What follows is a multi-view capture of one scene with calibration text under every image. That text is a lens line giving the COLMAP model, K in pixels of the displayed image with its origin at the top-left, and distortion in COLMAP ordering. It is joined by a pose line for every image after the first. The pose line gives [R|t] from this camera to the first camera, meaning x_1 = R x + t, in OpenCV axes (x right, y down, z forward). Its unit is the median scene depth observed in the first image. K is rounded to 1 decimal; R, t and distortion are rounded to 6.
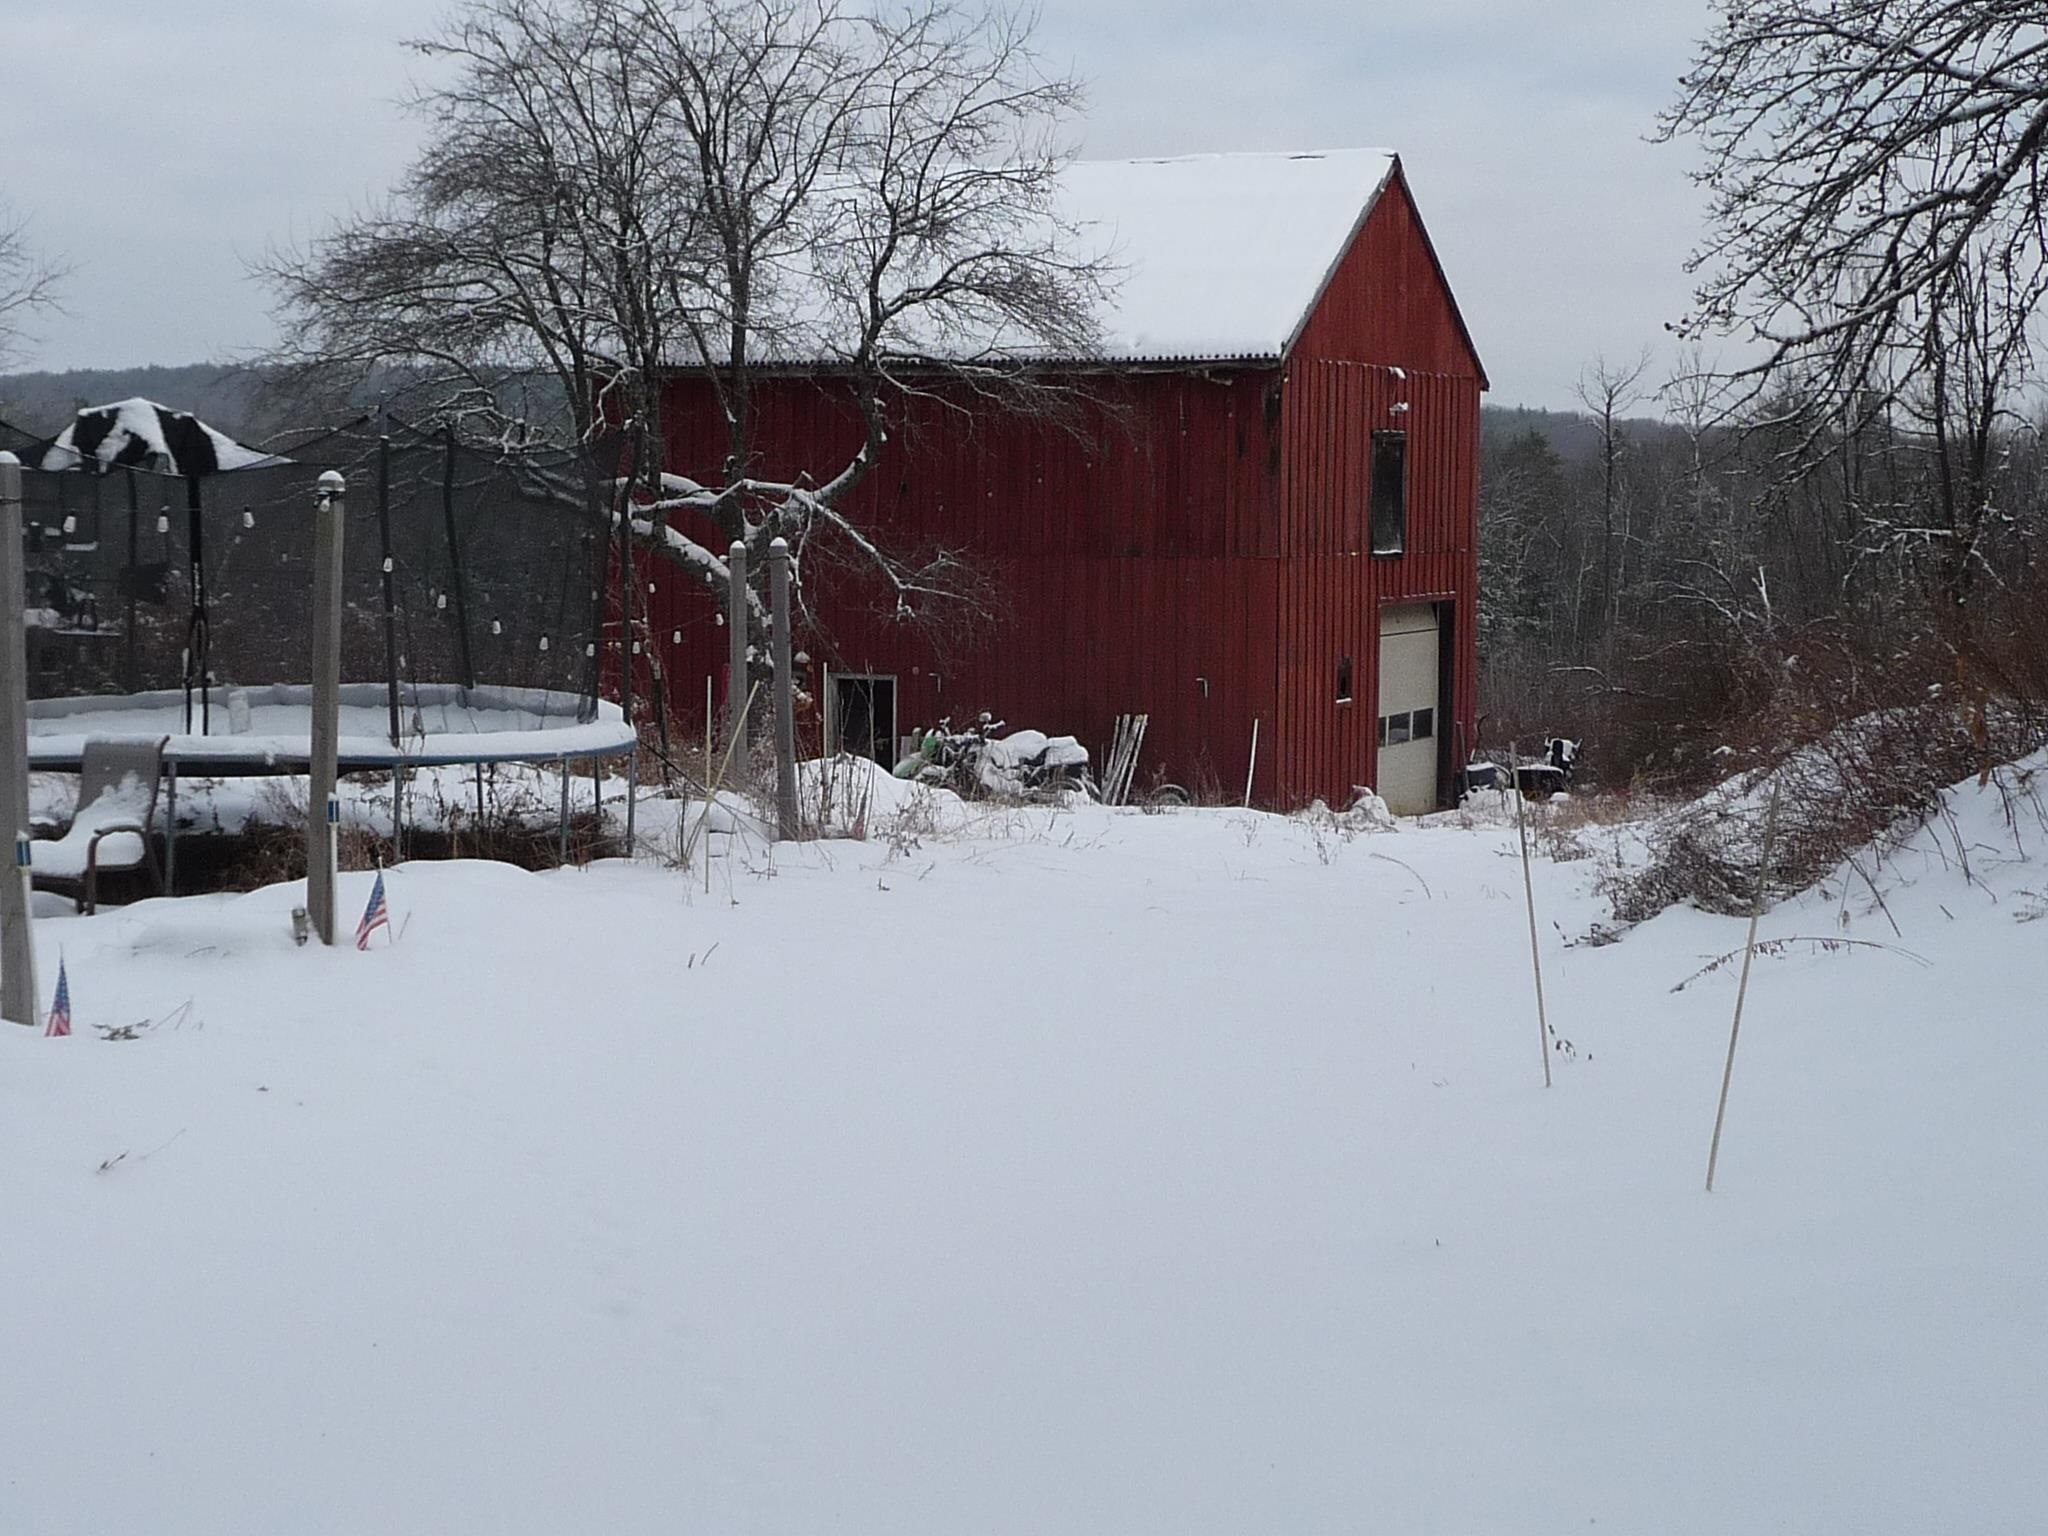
lens RADIAL K [[3042.0, 0, 1022.8], [0, 3042.0, 768.1], [0, 0, 1]] dist [-0.145060, 0.000000]
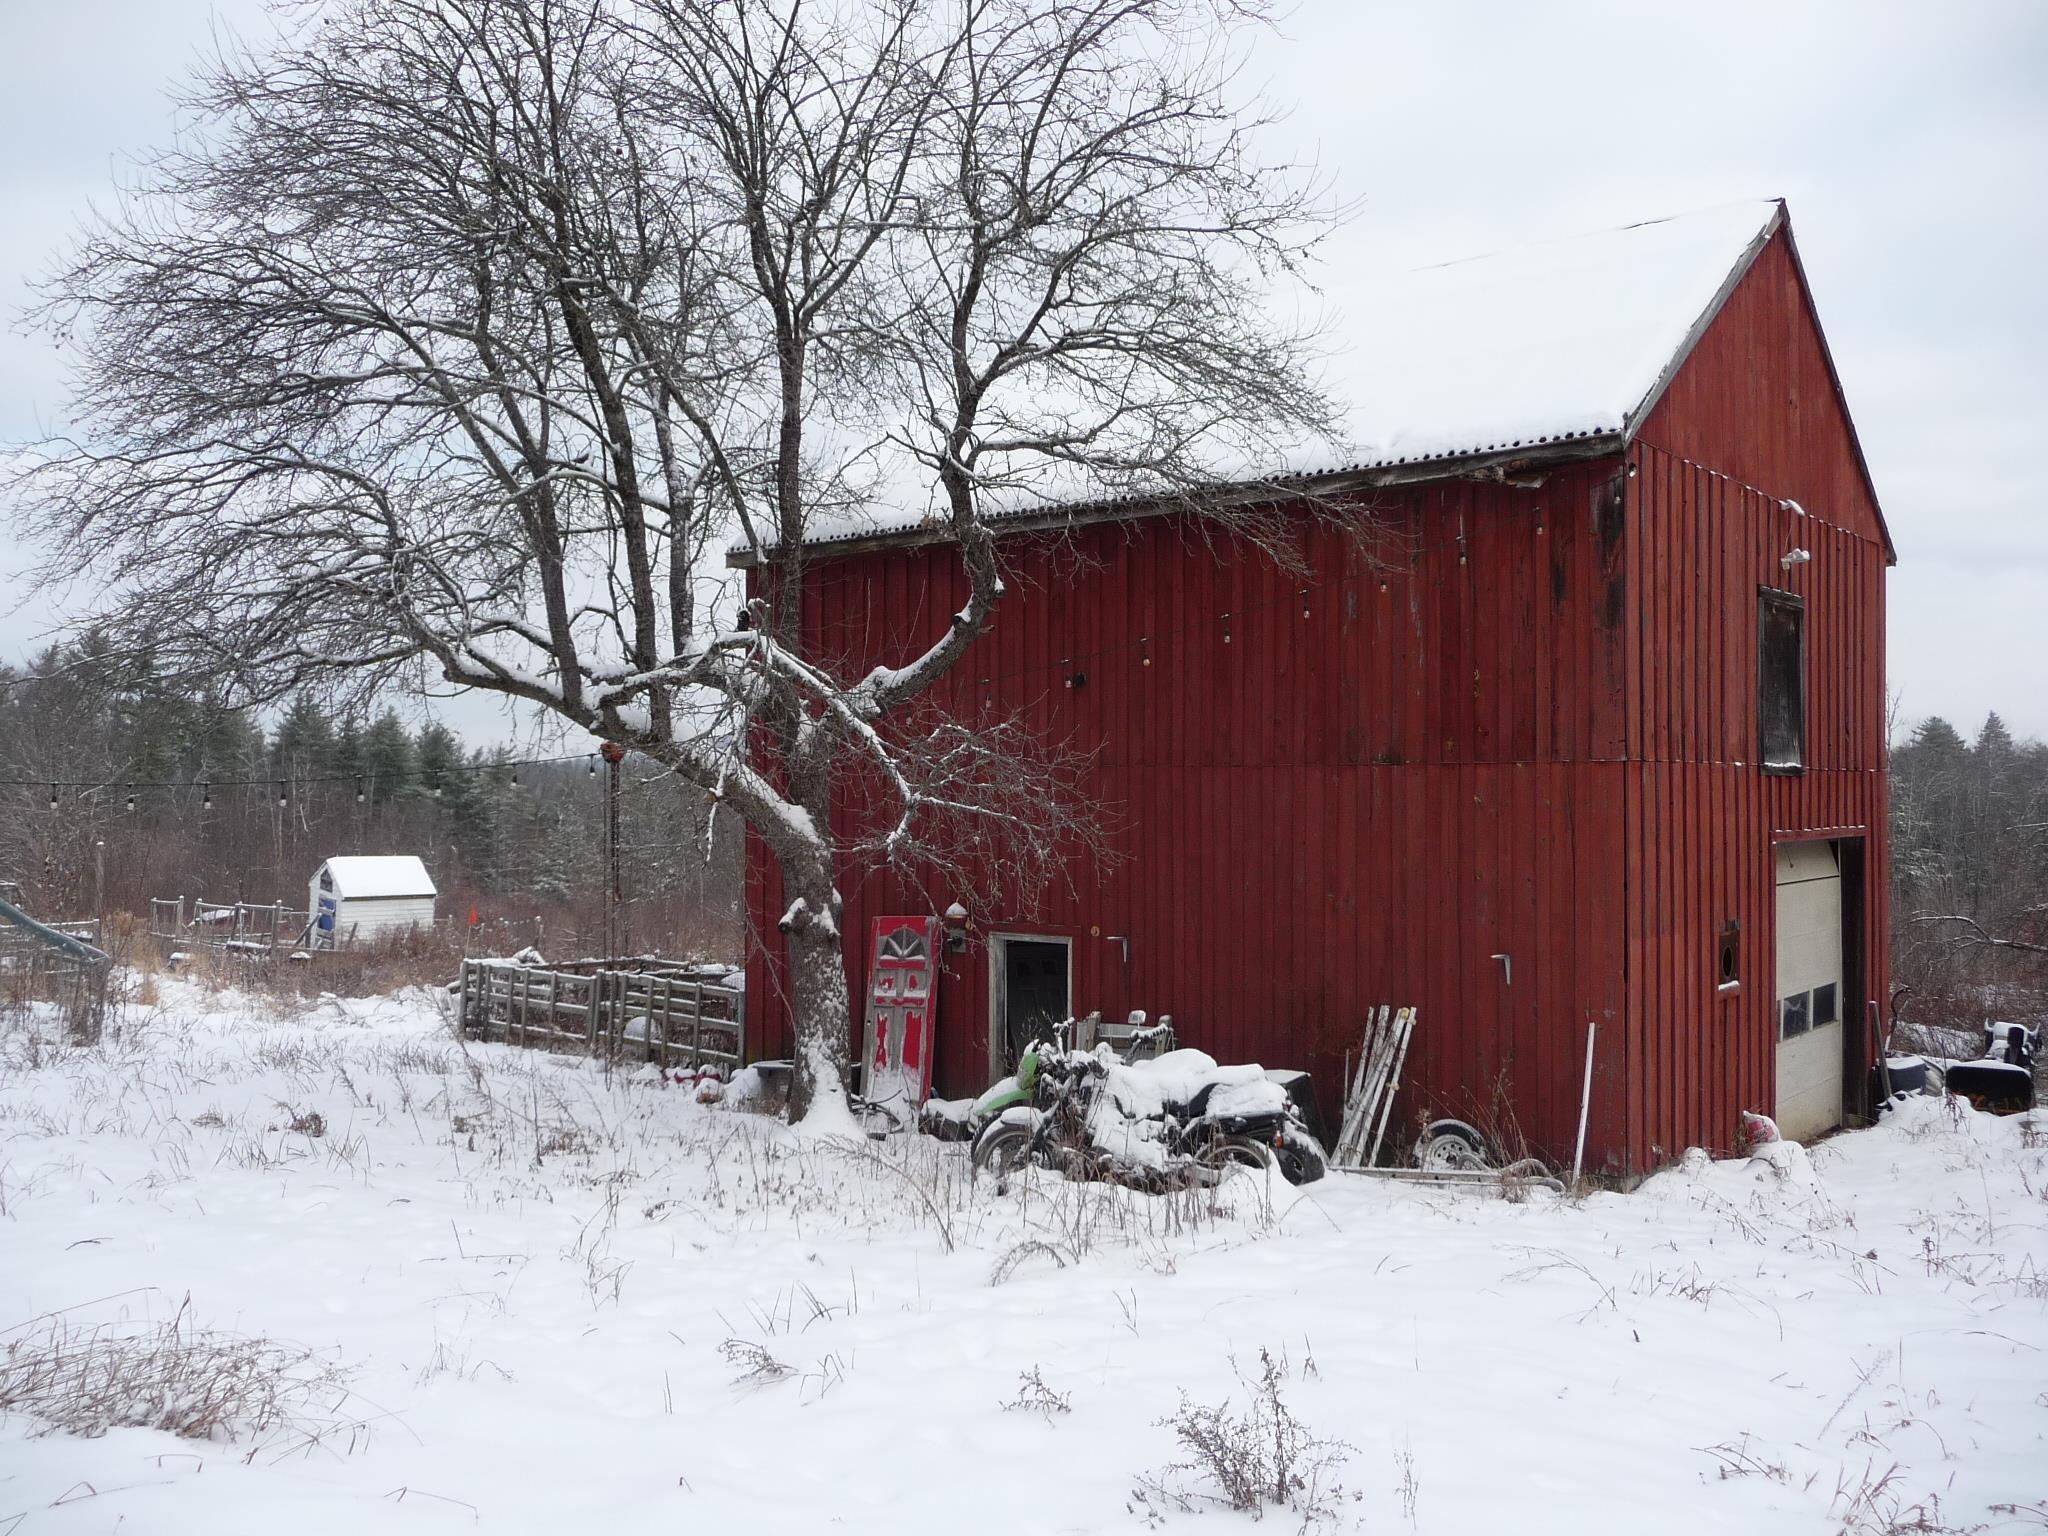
lens RADIAL K [[1688.0, 0, 1033.2], [0, 1688.0, 765.2], [0, 0, 1]] dist [-0.032697, -0.002500]
pose [[0.972215, -0.009804, -0.233883, 0.046282], [-0.015367, 0.994294, -0.105559, -0.030025], [0.233584, 0.106220, 0.966518, 0.630264]]
